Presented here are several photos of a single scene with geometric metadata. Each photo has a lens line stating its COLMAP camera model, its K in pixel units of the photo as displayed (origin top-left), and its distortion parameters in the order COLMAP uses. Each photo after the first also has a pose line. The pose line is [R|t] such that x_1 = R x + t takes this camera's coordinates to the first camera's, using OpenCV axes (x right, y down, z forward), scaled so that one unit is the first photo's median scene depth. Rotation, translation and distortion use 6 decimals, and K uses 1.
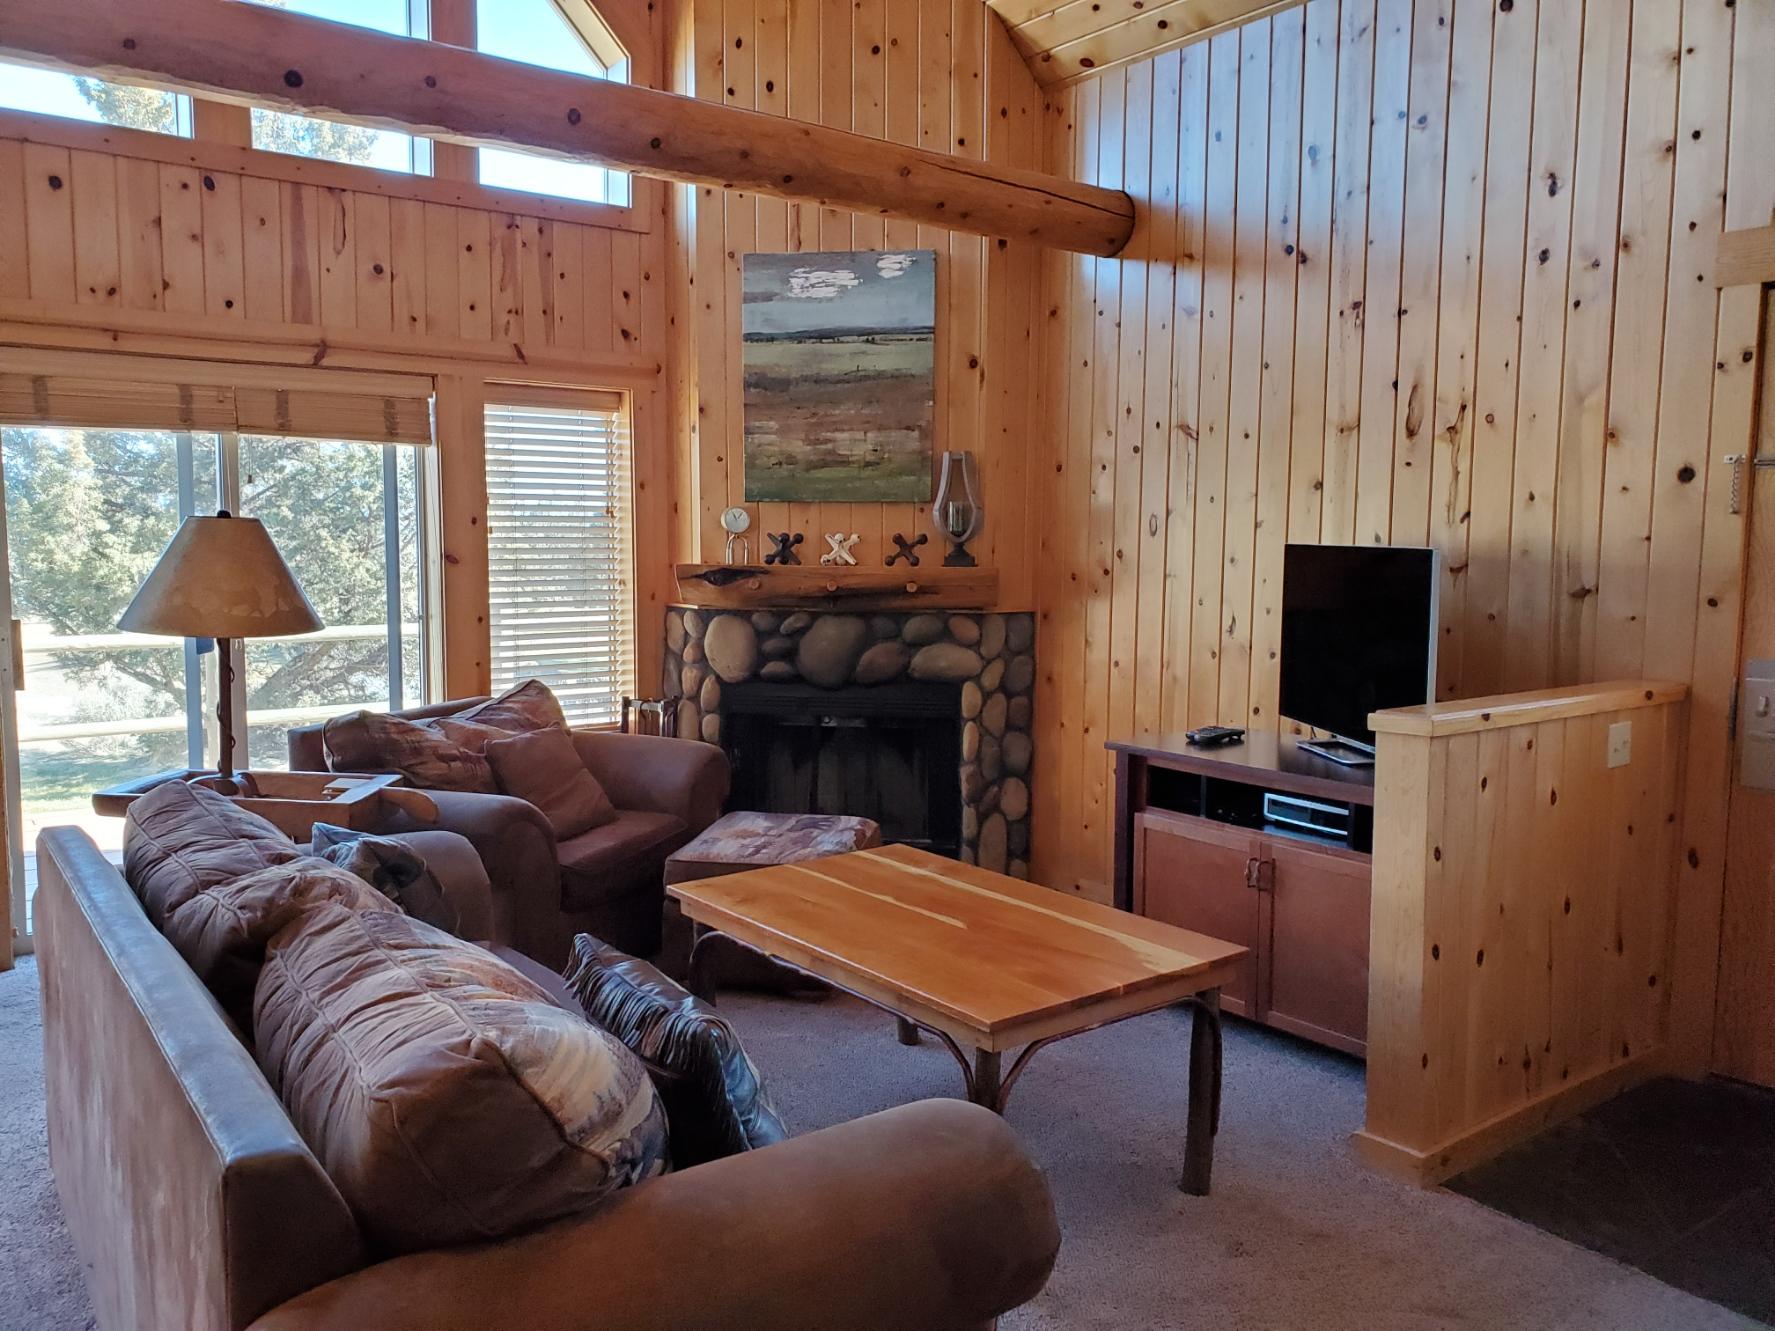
lens RADIAL K [[1390.1, 0, 844.4], [0, 1390.1, 689.1], [0, 0, 1]] dist [0.041802, -0.037431]
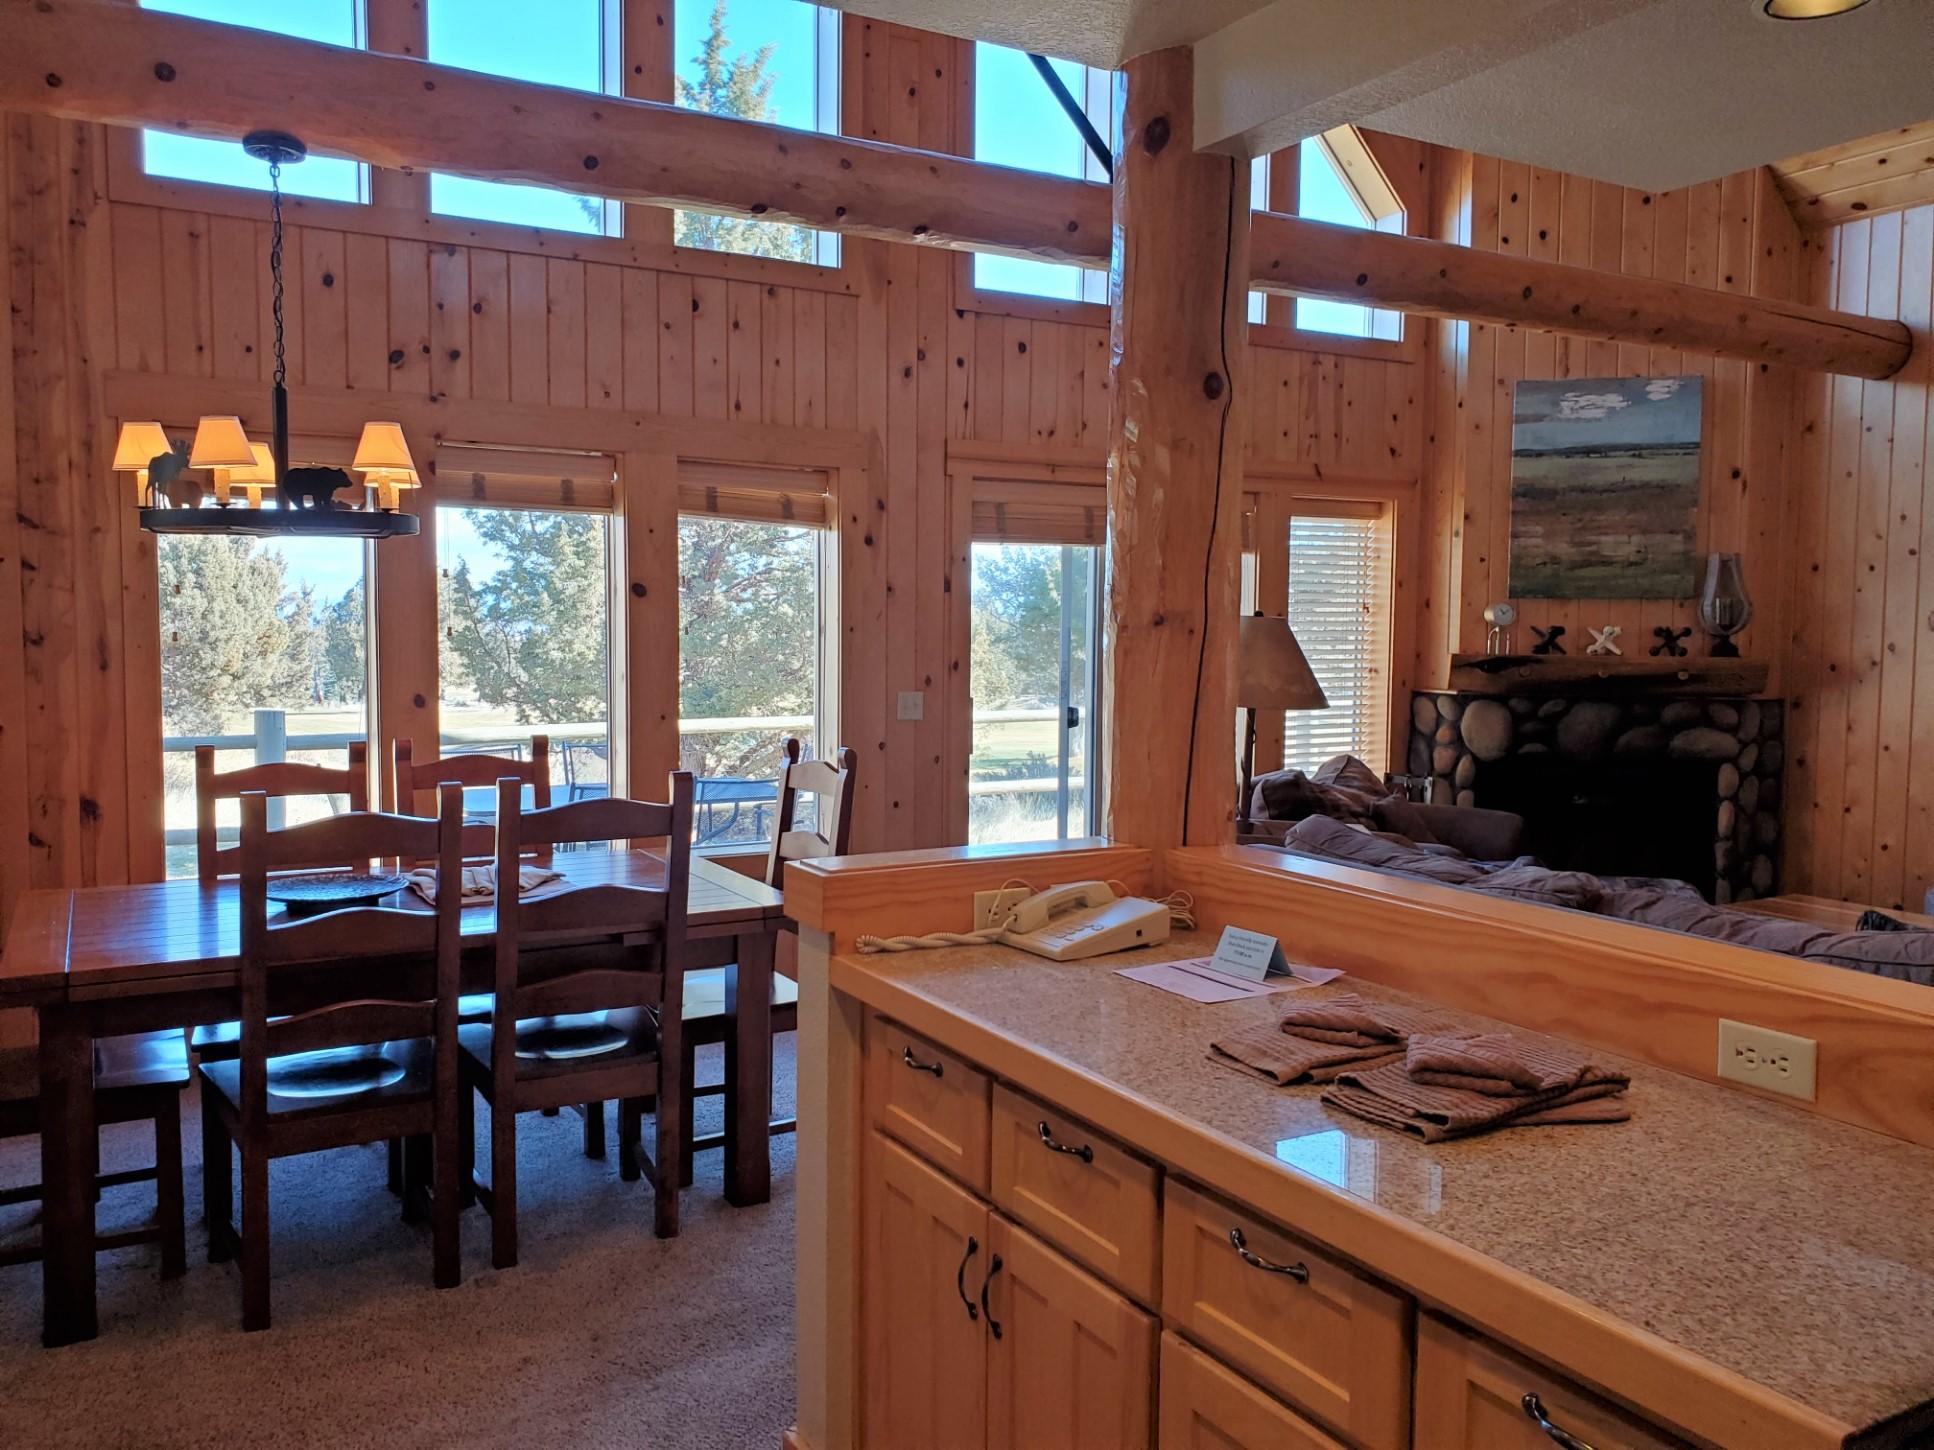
lens RADIAL K [[1514.6, 0, 954.2], [0, 1514.6, 717.1], [0, 0, 1]] dist [0.041802, -0.037431]
pose [[0.991904, 0.010488, -0.126554, -0.364088], [-0.016575, 0.998751, -0.047142, 0.025456], [0.125901, 0.048858, 0.990839, -0.265154]]
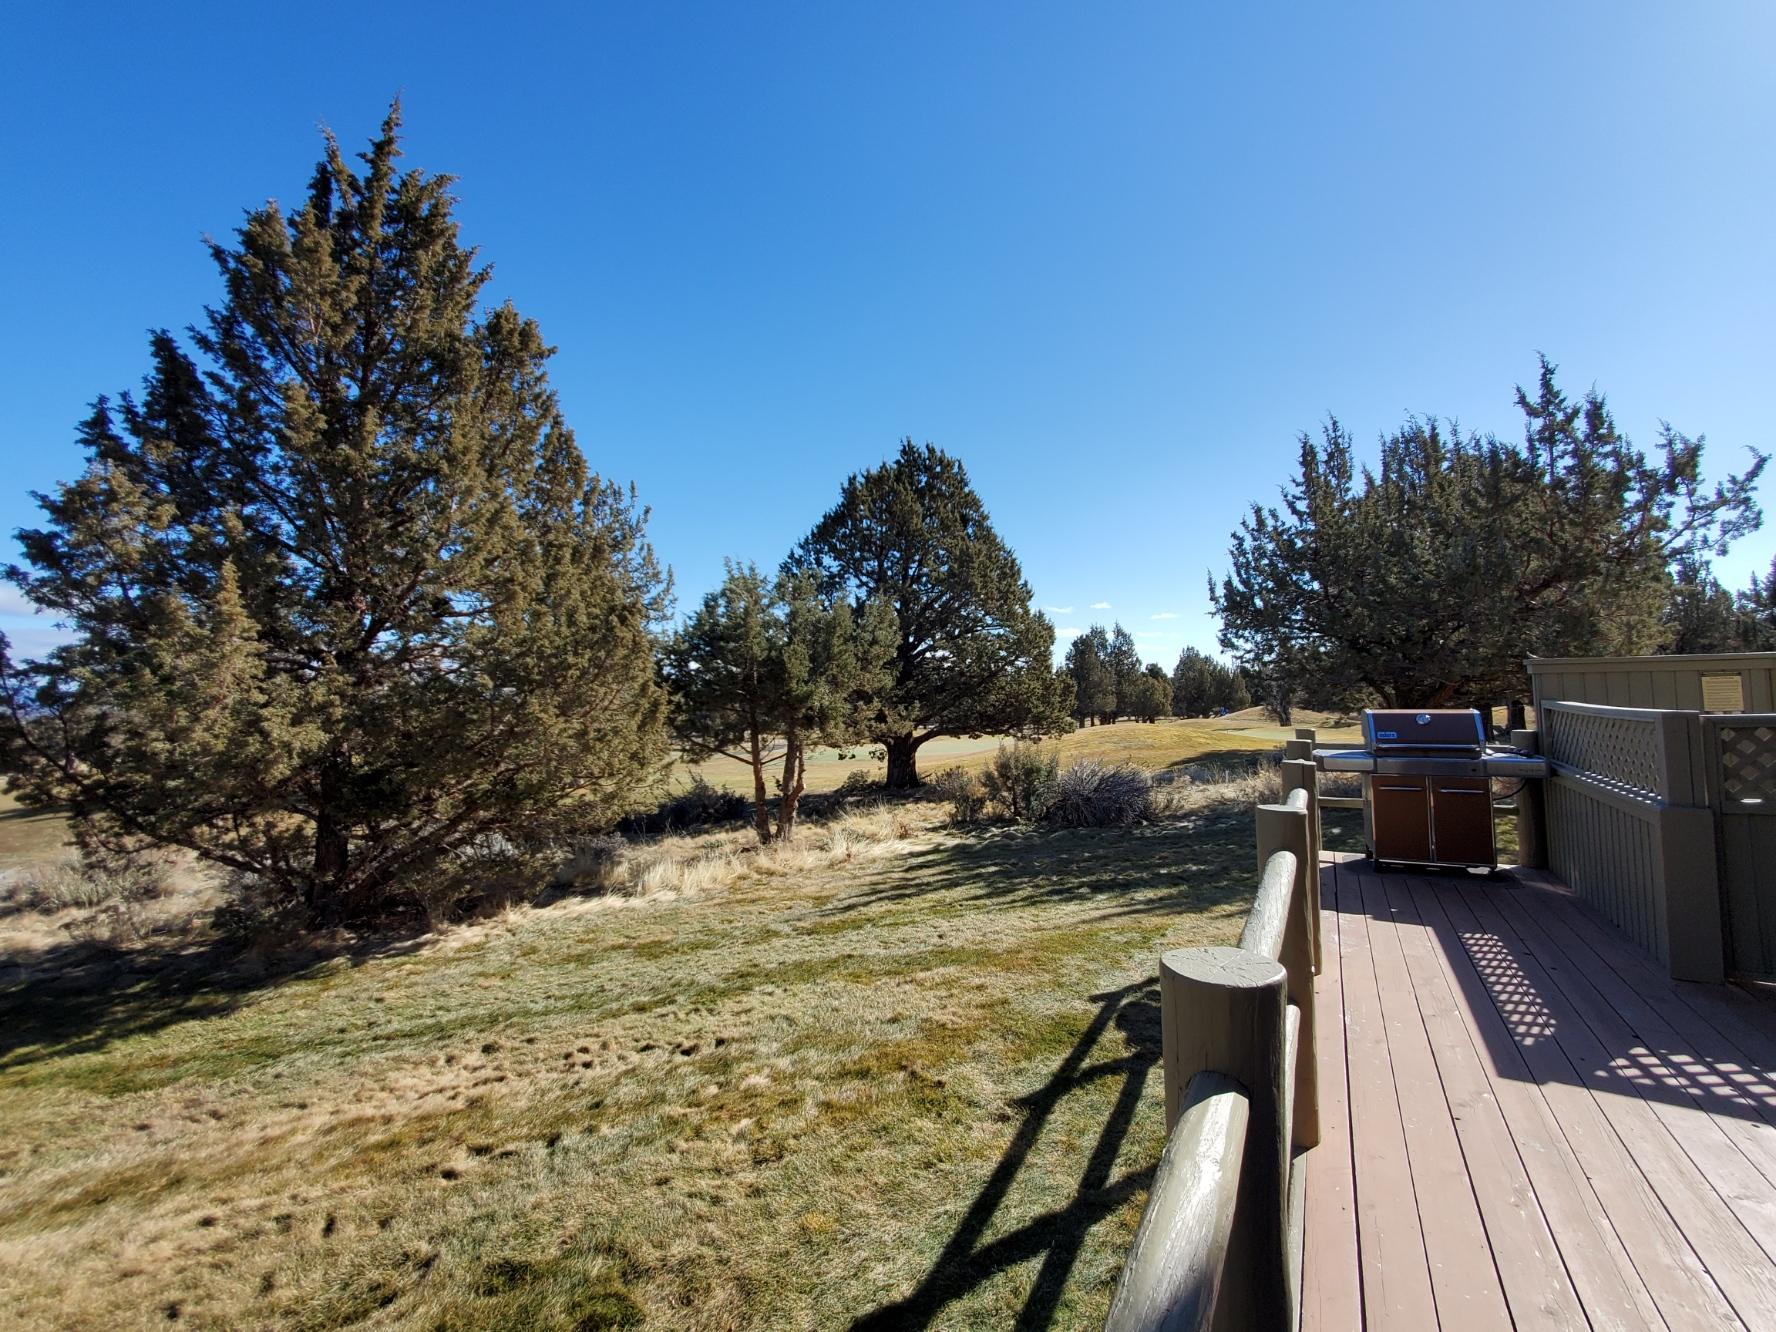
lens RADIAL K [[780.0, 0, 898.3], [0, 780.0, 639.9], [0, 0, 1]] dist [0.007193, -0.000569]
pose [[0.907891, 0.005407, 0.419172, -1.012738], [0.069557, 0.984113, -0.163349, -0.113642], [-0.413396, 0.177460, 0.893091, 1.034668]]
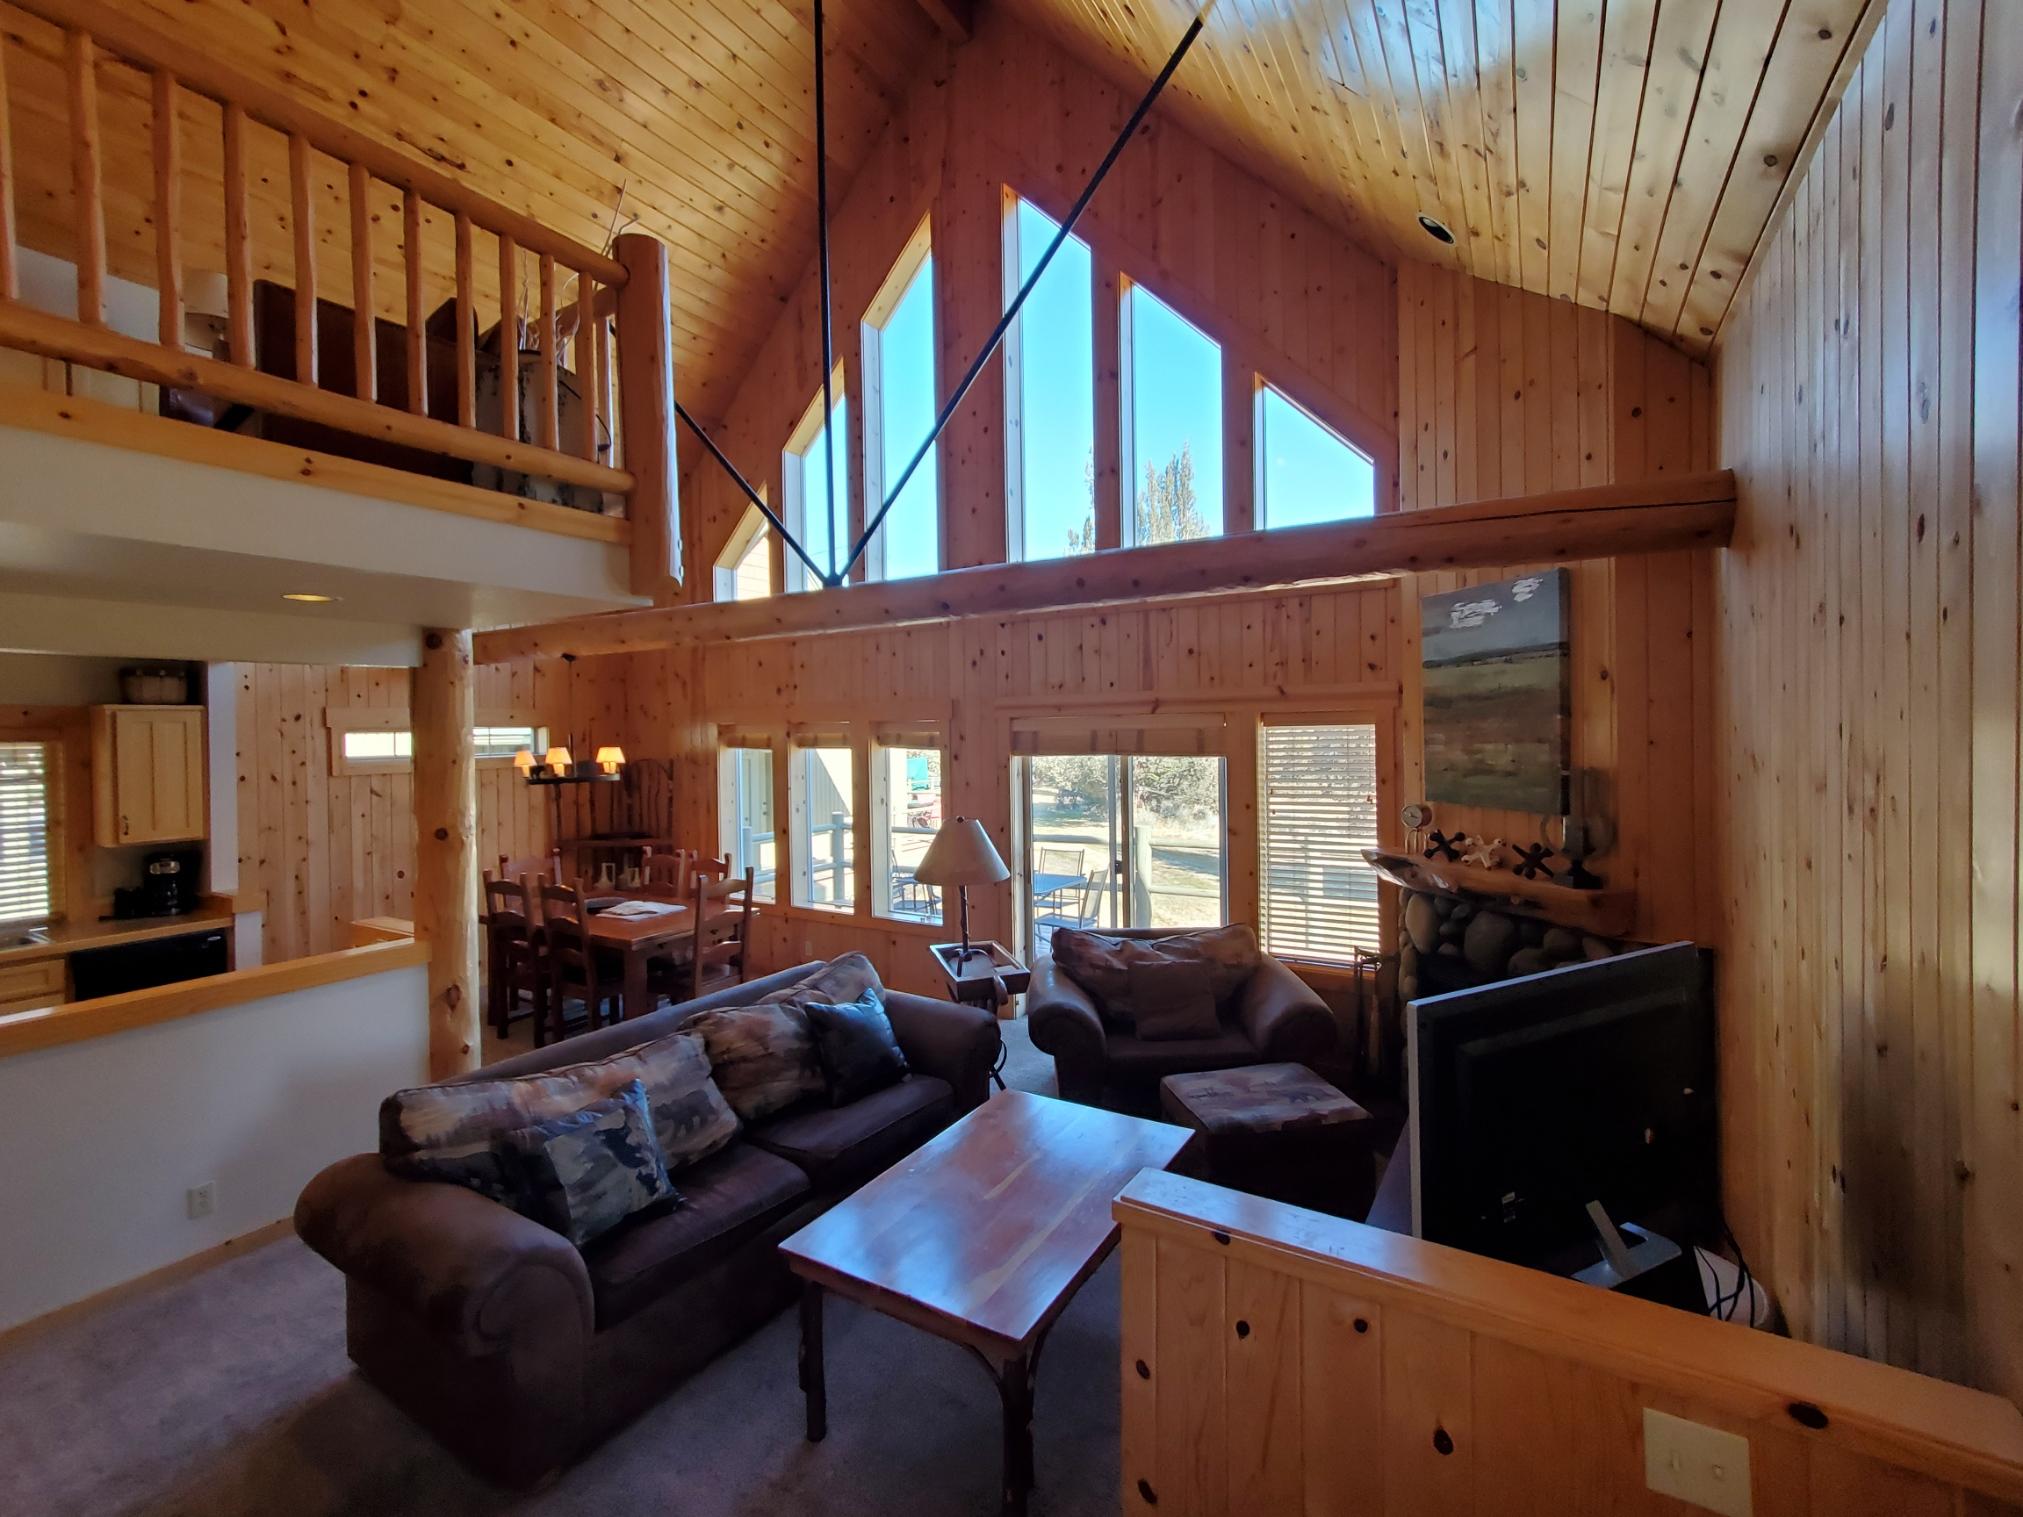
lens RADIAL K [[888.5, 0, 1008.0], [0, 888.5, 743.0], [0, 0, 1]] dist [0.007193, -0.000569]
pose [[0.376732, -0.001100, -0.926322, 0.501599], [-0.088374, 0.995395, -0.037124, -0.127391], [0.922097, 0.095849, 0.374900, 0.396756]]
